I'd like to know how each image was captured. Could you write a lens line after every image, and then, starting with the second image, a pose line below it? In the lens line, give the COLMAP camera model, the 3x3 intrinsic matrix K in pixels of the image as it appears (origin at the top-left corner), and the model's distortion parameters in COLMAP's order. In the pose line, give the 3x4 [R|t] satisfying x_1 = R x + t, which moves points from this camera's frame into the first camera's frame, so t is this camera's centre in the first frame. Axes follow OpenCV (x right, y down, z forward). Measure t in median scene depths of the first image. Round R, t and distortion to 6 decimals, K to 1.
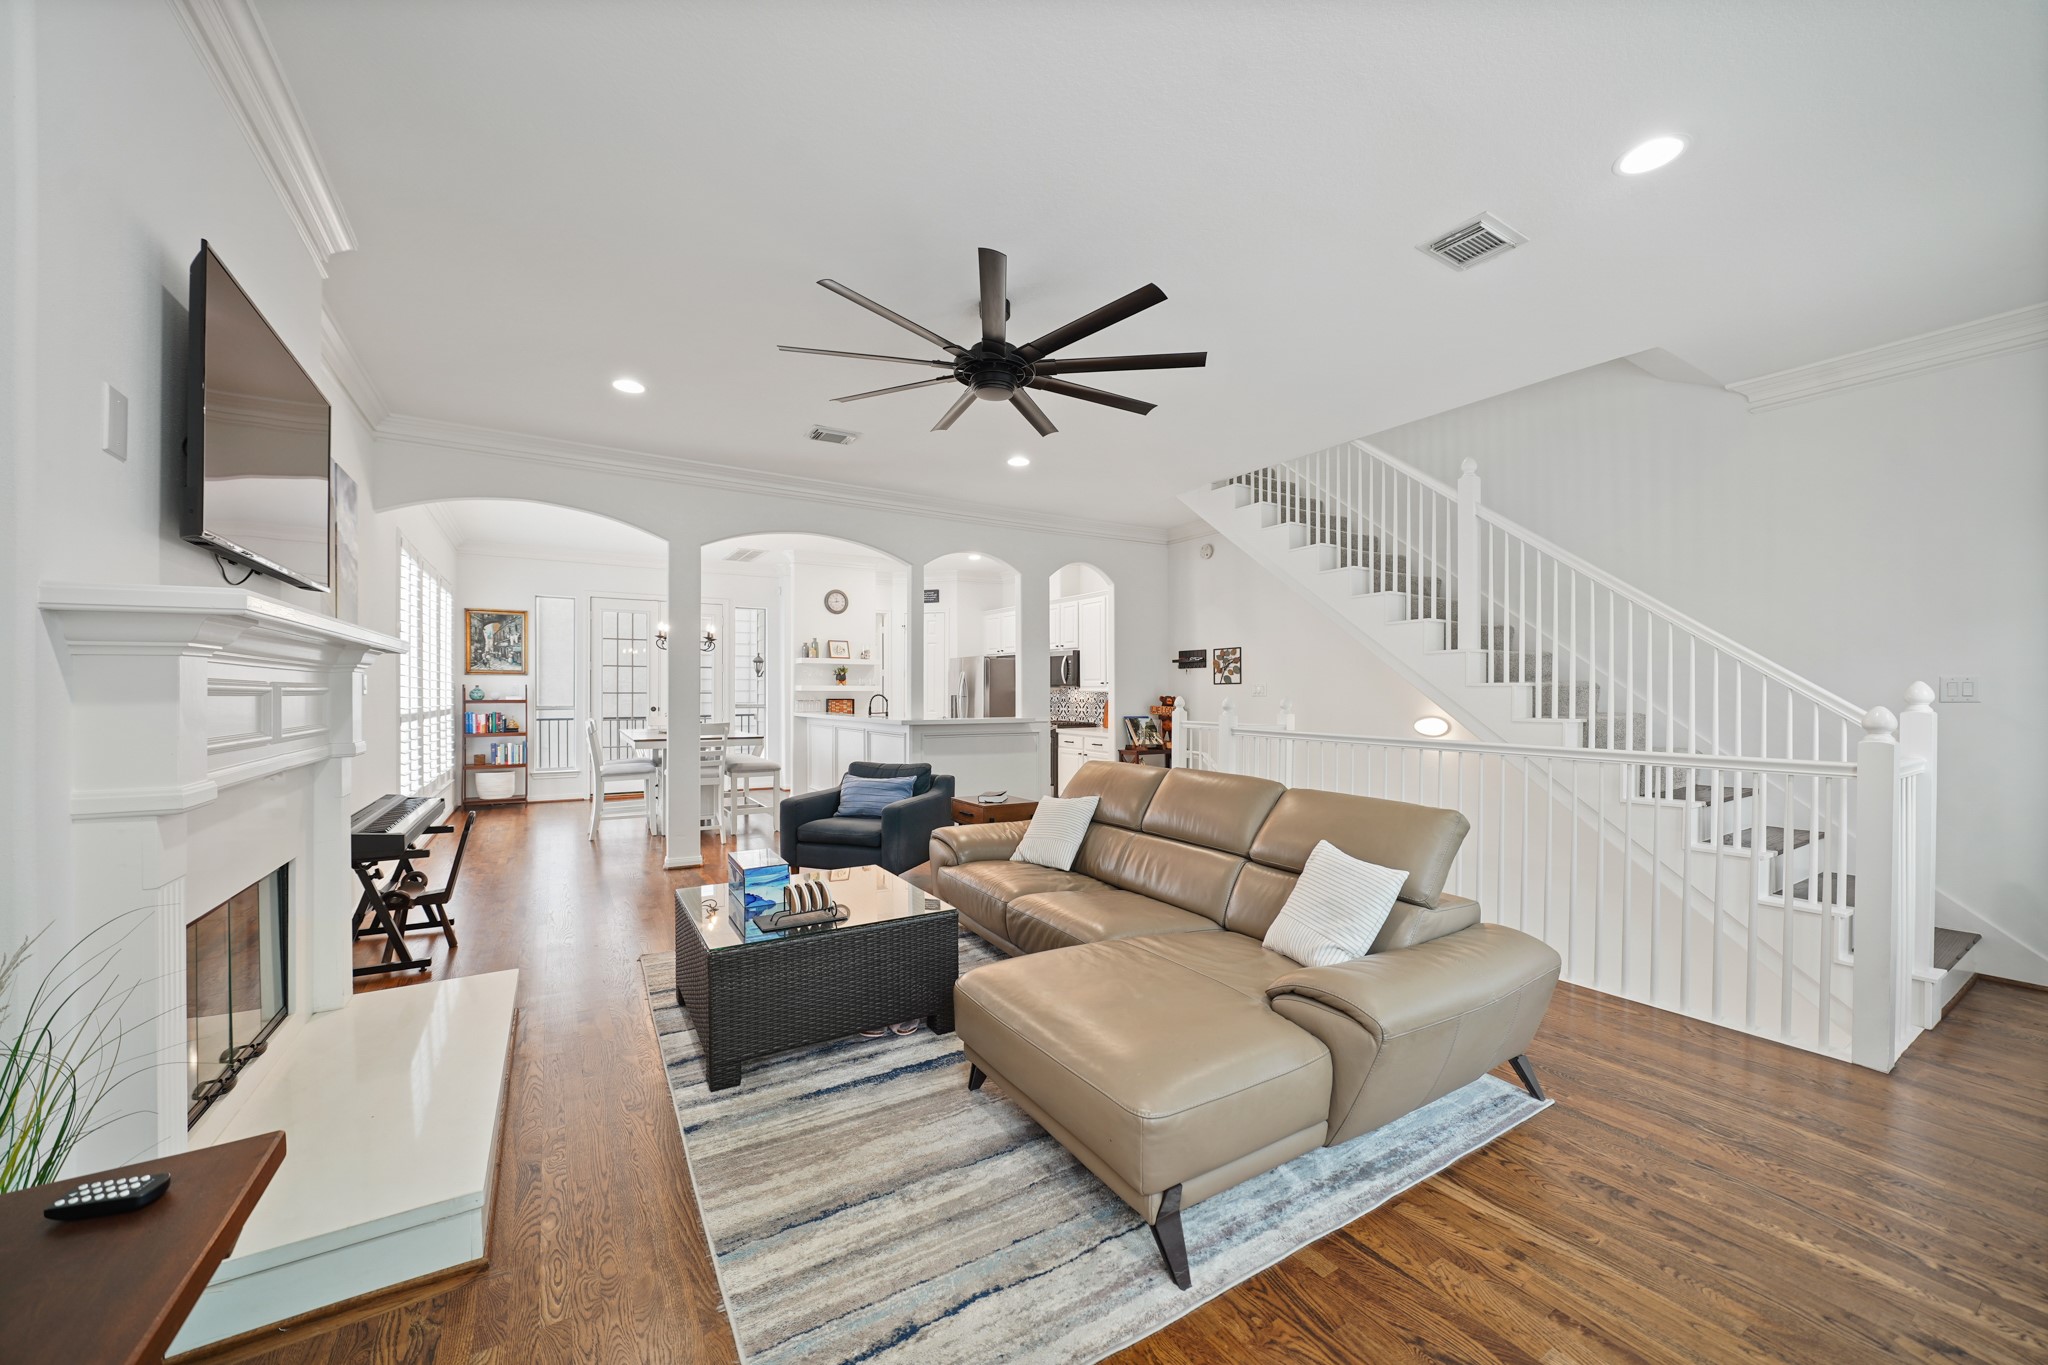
lens RADIAL K [[764.9, 0, 1029.3], [0, 764.9, 690.9], [0, 0, 1]] dist [-0.015656, 0.000735]
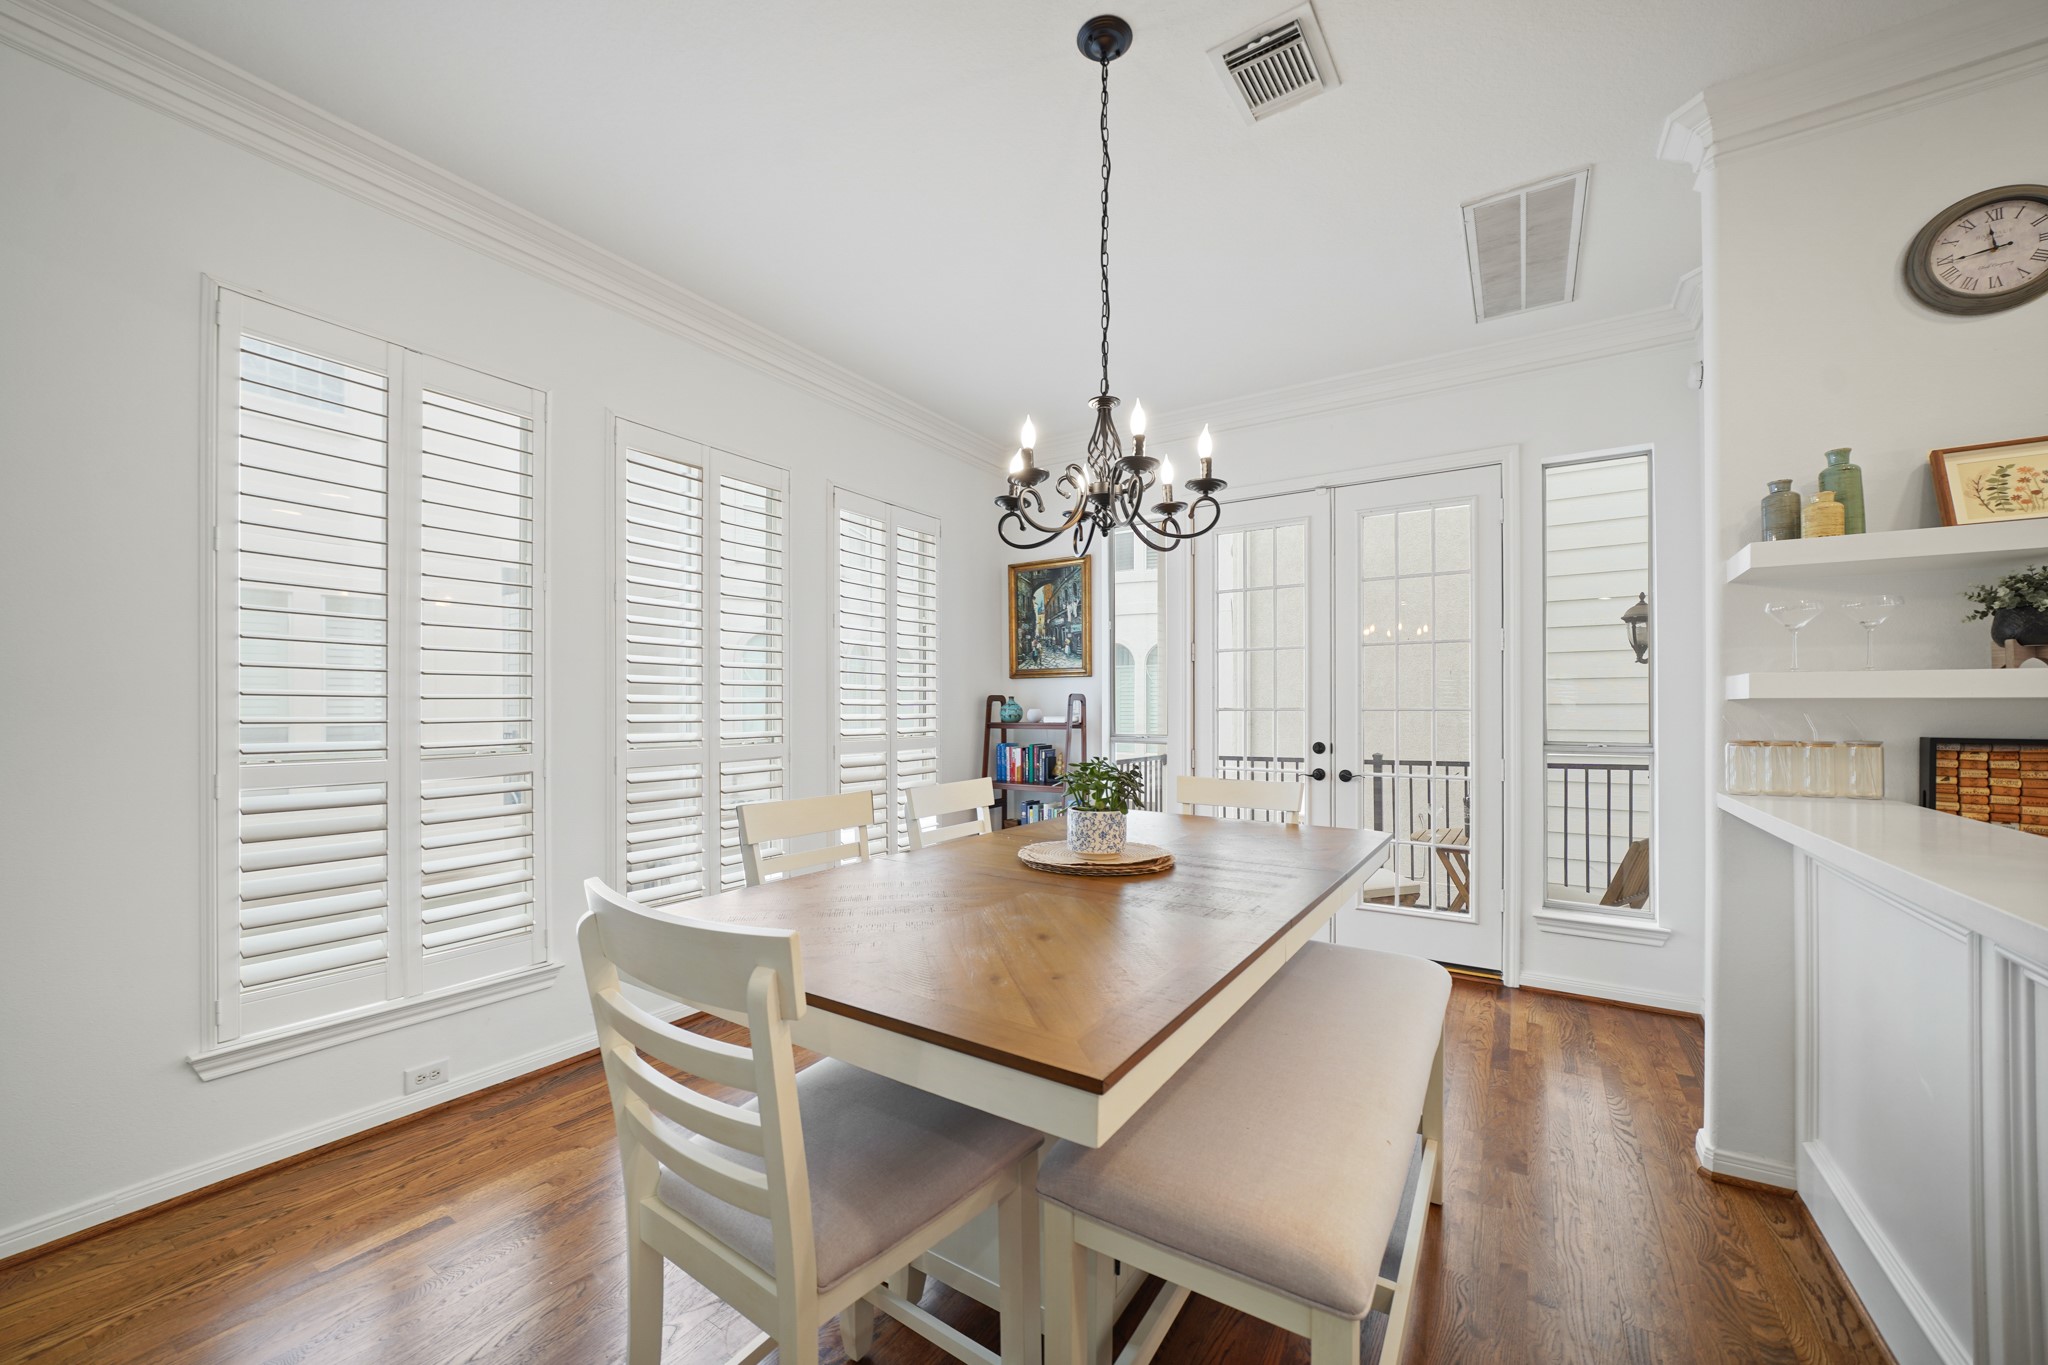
lens RADIAL K [[764.9, 0, 1030.1], [0, 764.9, 701.9], [0, 0, 1]] dist [-0.015656, 0.000735]
pose [[0.414953, -0.009374, -0.909794, -0.197128], [-0.000479, 0.999945, -0.010522, 0.003018], [0.909843, 0.004802, 0.414926, 0.757055]]
